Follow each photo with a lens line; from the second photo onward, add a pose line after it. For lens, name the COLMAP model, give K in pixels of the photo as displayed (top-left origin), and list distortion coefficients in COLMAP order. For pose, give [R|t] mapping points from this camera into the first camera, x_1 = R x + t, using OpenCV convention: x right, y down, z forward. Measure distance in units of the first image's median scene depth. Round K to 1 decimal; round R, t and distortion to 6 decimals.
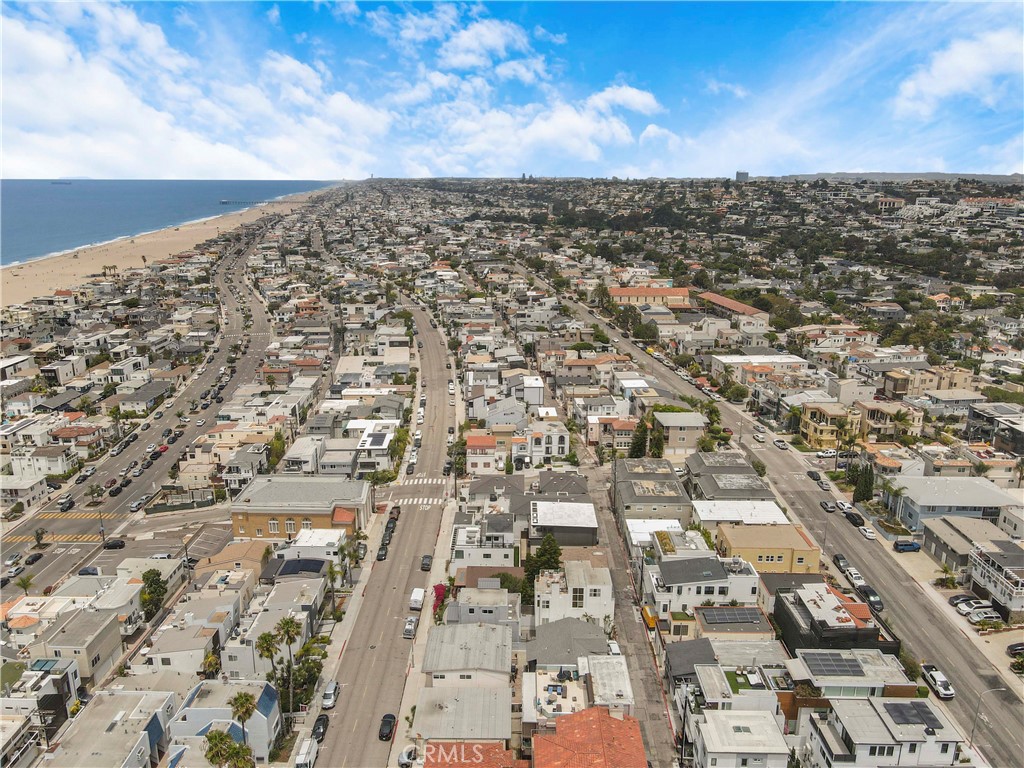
lens RADIAL K [[739.9, 0, 512.0], [0, 739.9, 384.0], [0, 0, 1]] dist [0.007289, 0.004616]
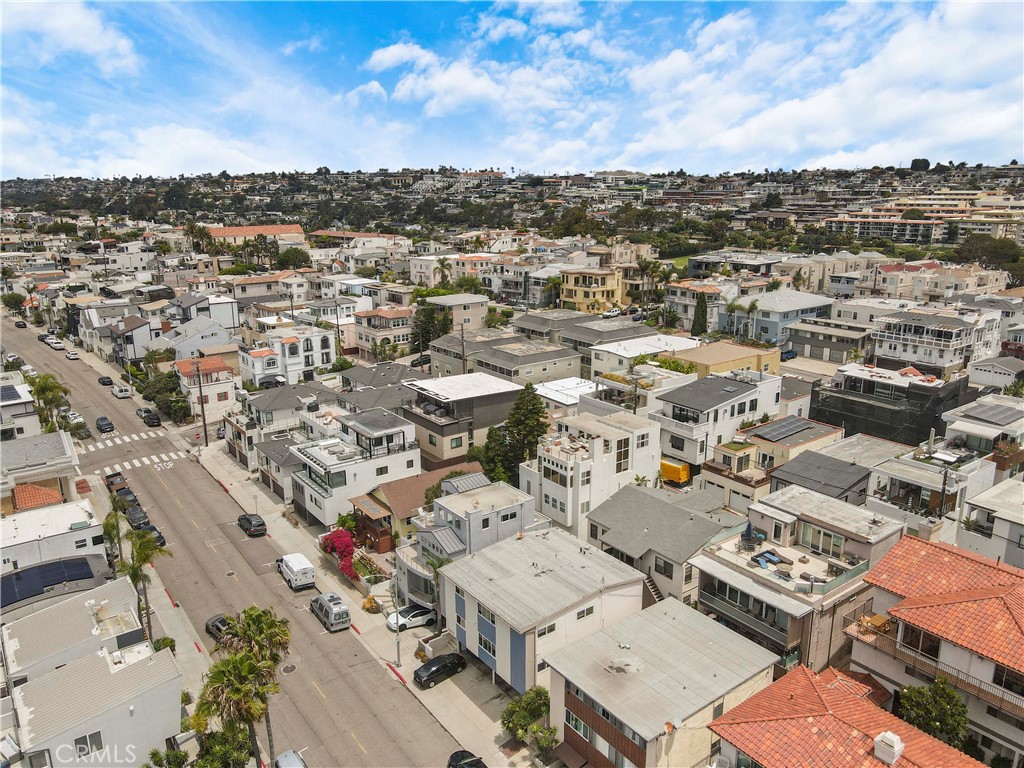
lens RADIAL K [[739.9, 0, 512.0], [0, 739.9, 384.0], [0, 0, 1]] dist [0.007289, 0.004616]
pose [[0.797077, -0.166496, 0.580471, -0.287460], [0.168279, 0.984405, 0.051282, 0.149705], [-0.579957, 0.056806, 0.812664, 0.445273]]
